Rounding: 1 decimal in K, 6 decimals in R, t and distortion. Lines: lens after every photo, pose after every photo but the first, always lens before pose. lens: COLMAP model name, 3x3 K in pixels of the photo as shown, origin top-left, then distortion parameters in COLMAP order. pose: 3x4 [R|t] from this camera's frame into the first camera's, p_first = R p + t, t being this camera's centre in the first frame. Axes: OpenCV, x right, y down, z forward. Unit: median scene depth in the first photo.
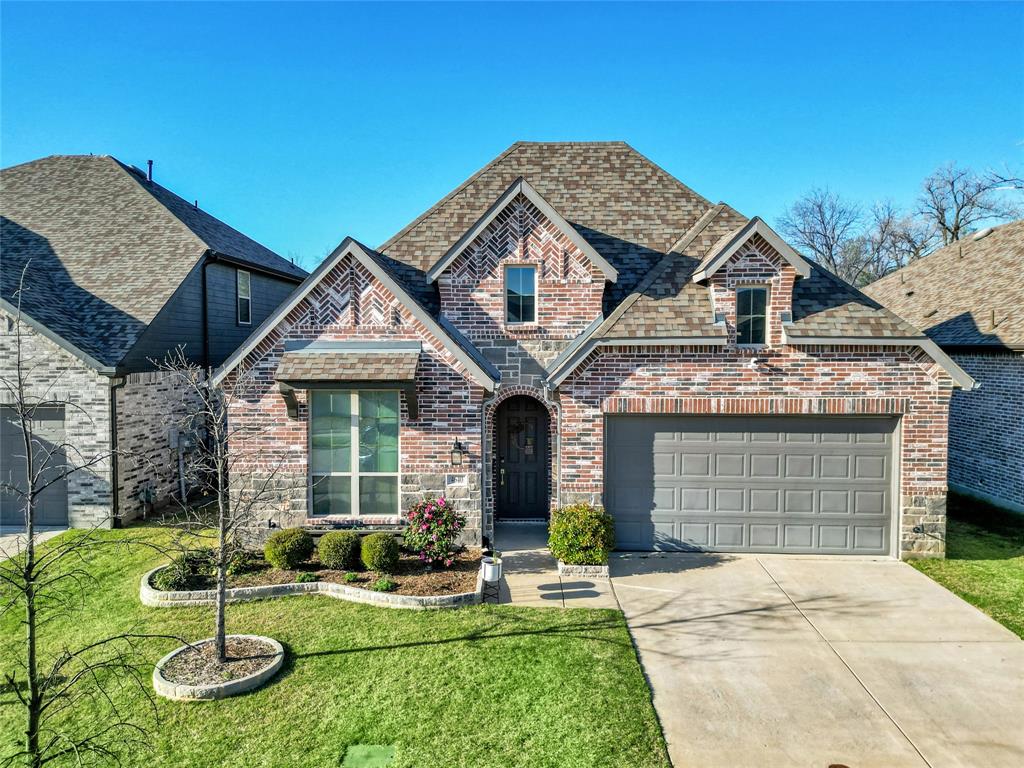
lens RADIAL K [[749.6, 0, 503.7], [0, 749.6, 383.4], [0, 0, 1]] dist [0.117962, -0.172118]
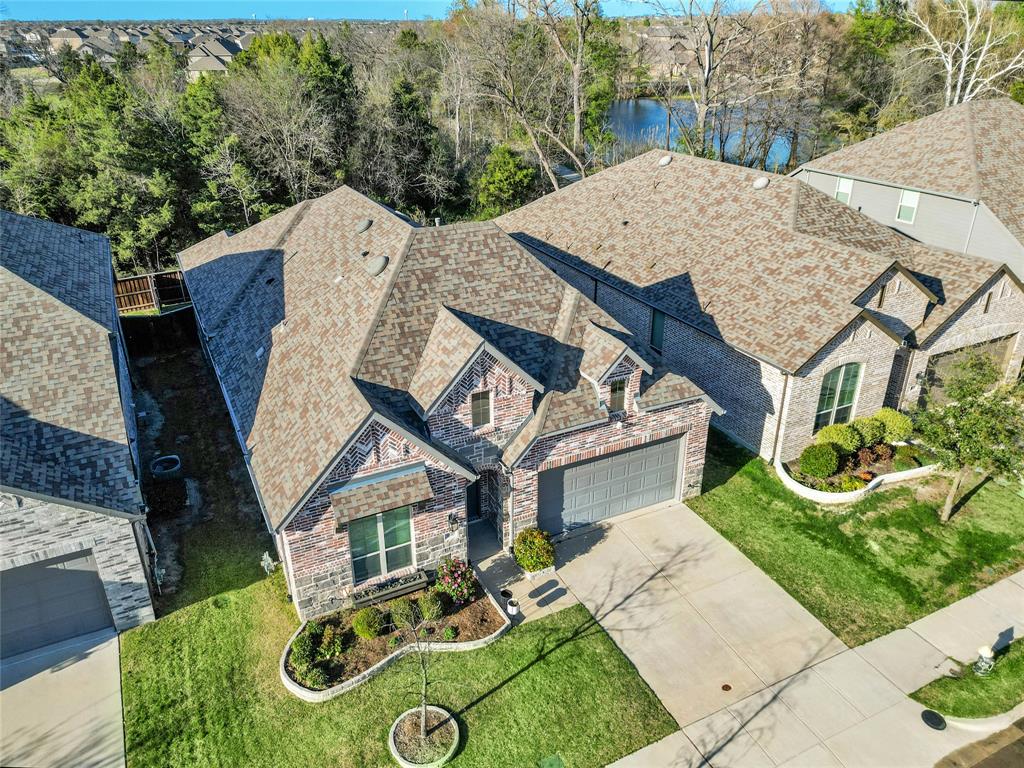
lens RADIAL K [[749.6, 0, 503.7], [0, 749.6, 383.4], [0, 0, 1]] dist [0.117962, -0.172118]
pose [[0.881612, -0.210277, 0.422544, -0.540708], [0.034722, 0.921739, 0.386253, -0.724883], [-0.470696, -0.325854, 0.819917, -0.172236]]
